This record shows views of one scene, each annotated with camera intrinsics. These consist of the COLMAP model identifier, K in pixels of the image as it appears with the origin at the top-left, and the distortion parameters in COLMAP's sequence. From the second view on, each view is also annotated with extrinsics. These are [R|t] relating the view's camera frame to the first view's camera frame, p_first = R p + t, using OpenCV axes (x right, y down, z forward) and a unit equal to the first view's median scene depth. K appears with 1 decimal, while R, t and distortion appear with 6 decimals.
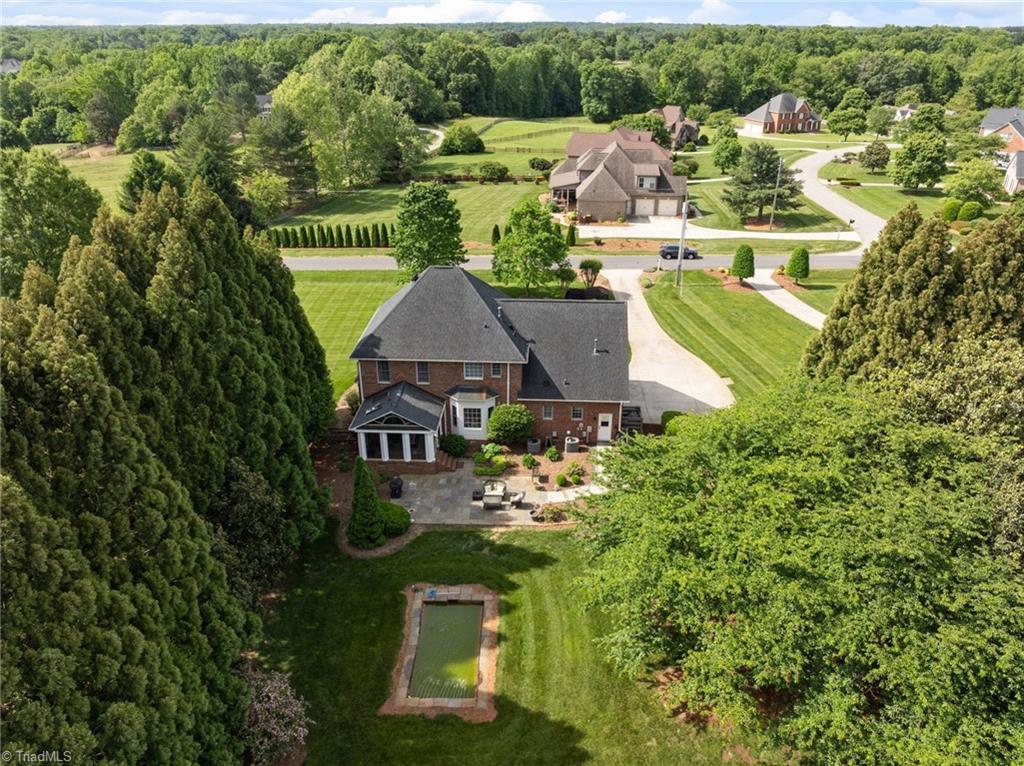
lens RADIAL K [[722.1, 0, 509.4], [0, 722.1, 383.0], [0, 0, 1]] dist [-0.043696, 0.007250]
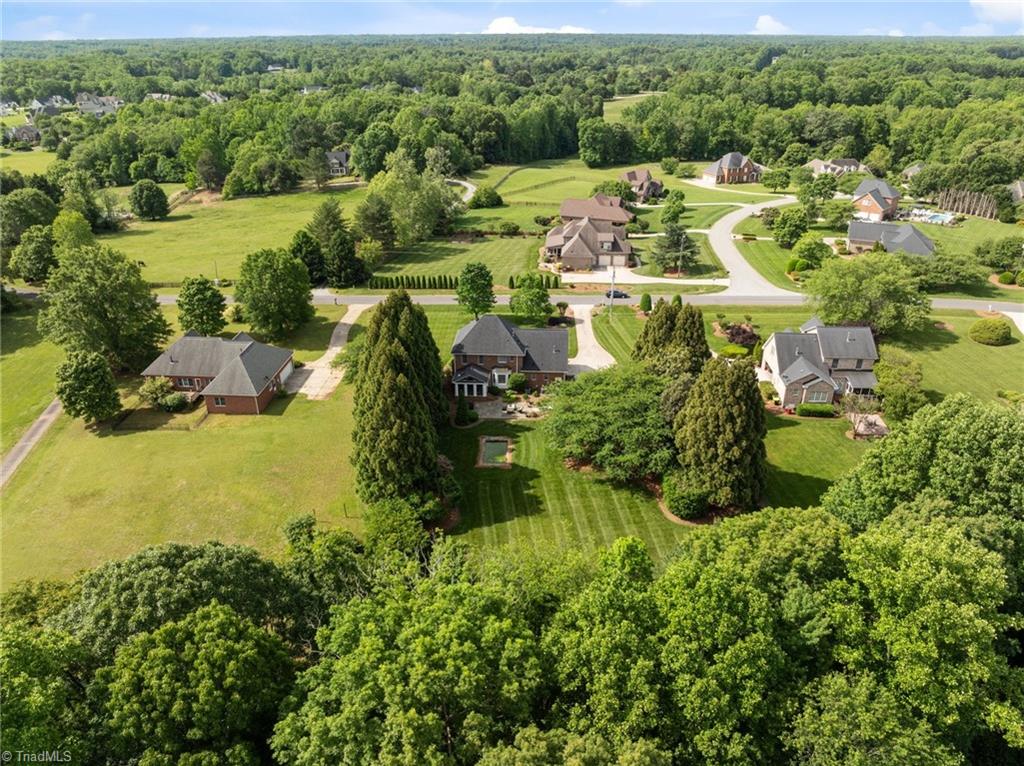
lens RADIAL K [[722.1, 0, 515.0], [0, 722.1, 385.4], [0, 0, 1]] dist [-0.043696, 0.007250]
pose [[0.999938, 0.003067, -0.010695, 0.007548], [-0.003023, 0.999987, 0.004126, 0.025807], [0.010707, -0.004094, 0.999934, -0.589608]]
